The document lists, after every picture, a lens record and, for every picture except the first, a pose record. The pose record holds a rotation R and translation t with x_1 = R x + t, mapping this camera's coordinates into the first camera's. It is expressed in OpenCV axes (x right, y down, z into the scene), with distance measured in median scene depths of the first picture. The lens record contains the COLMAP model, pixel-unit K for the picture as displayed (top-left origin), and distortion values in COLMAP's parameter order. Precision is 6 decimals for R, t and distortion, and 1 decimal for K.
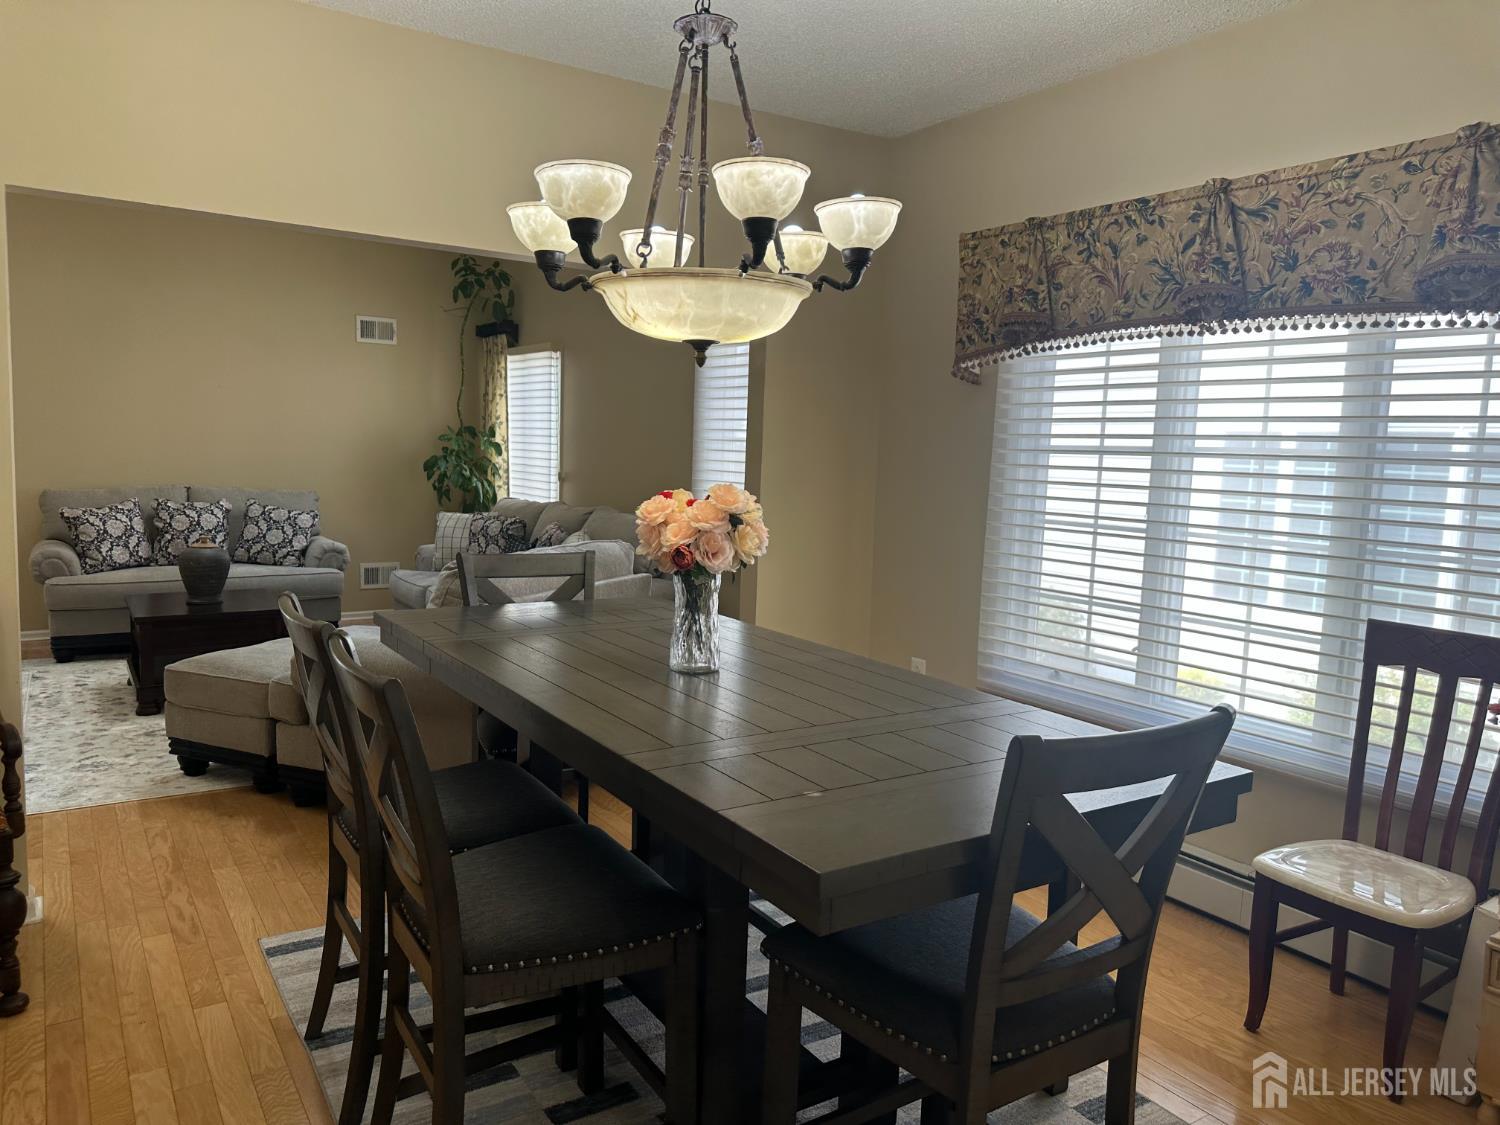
lens RADIAL K [[1052.3, 0, 741.2], [0, 1052.3, 559.0], [0, 0, 1]] dist [0.059582, -0.069203]
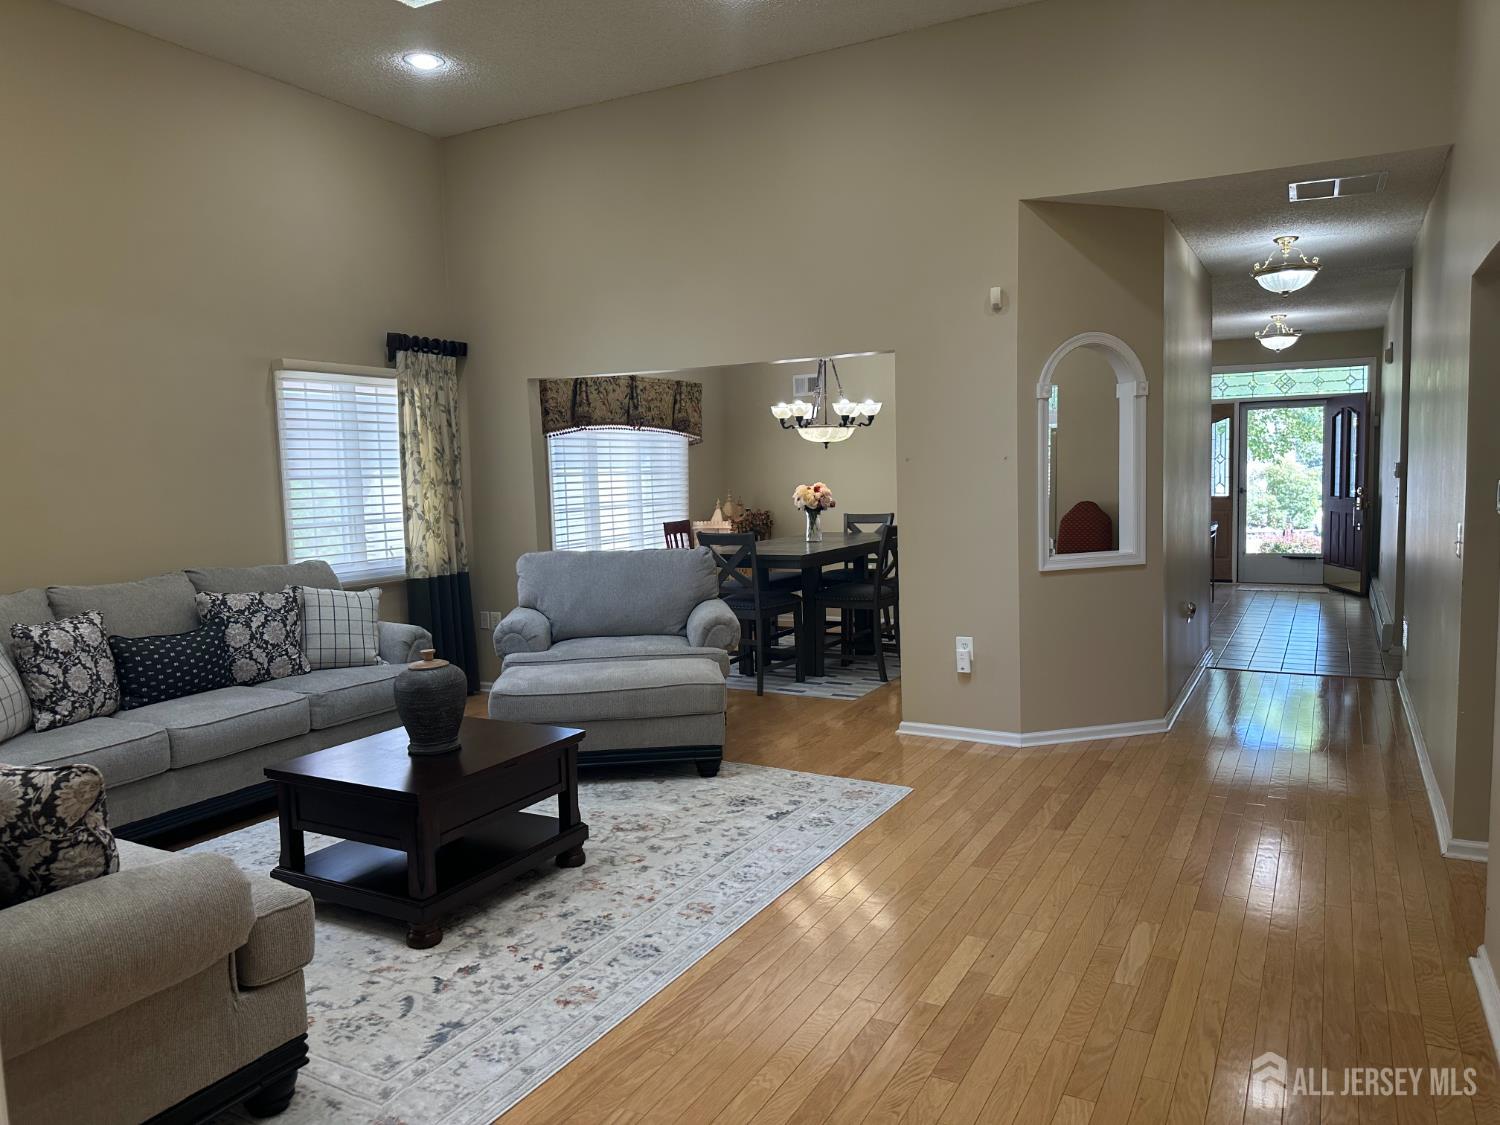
lens RADIAL K [[1052.3, 0, 753.2], [0, 1052.3, 557.8], [0, 0, 1]] dist [0.059582, -0.069203]
pose [[-0.477956, -0.094046, 0.873335, -1.151309], [0.104591, 0.981085, 0.162890, -0.160564], [-0.872135, 0.169197, -0.459079, 1.098209]]
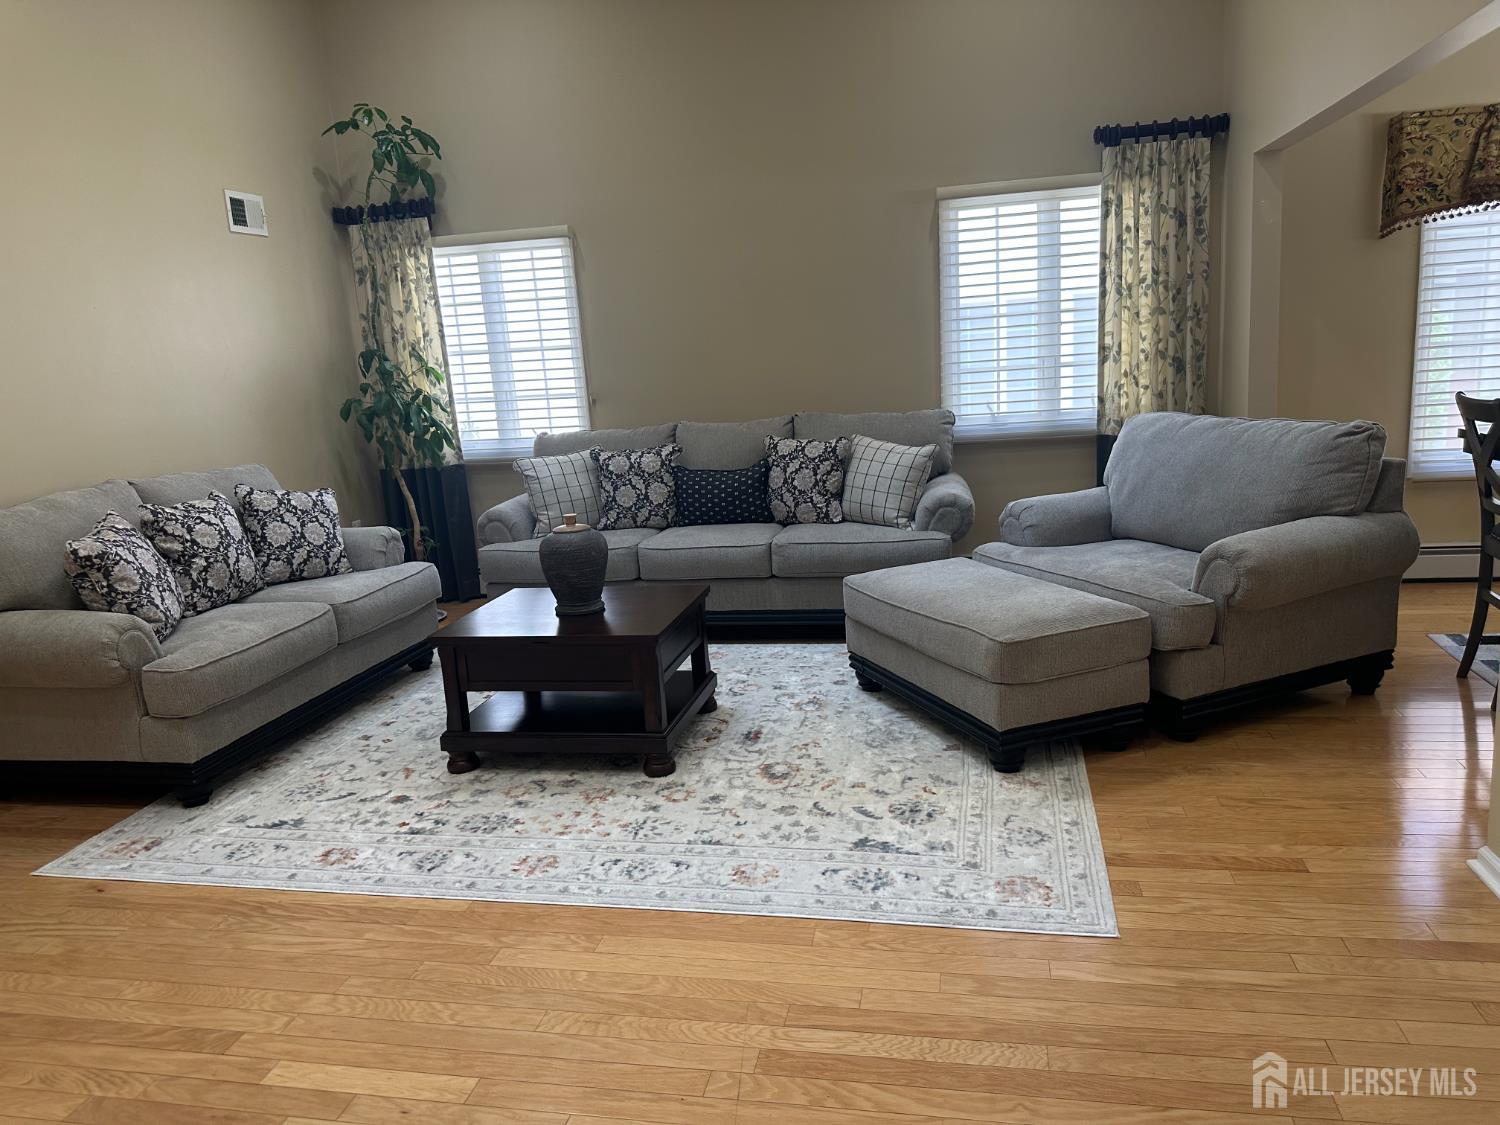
lens RADIAL K [[1052.3, 0, 748.5], [0, 1052.3, 566.1], [0, 0, 1]] dist [0.059582, -0.069203]
pose [[0.703846, -0.219750, 0.675508, -0.867633], [0.163479, 0.975531, 0.147014, -0.067481], [-0.691285, 0.006956, 0.722548, 0.432672]]
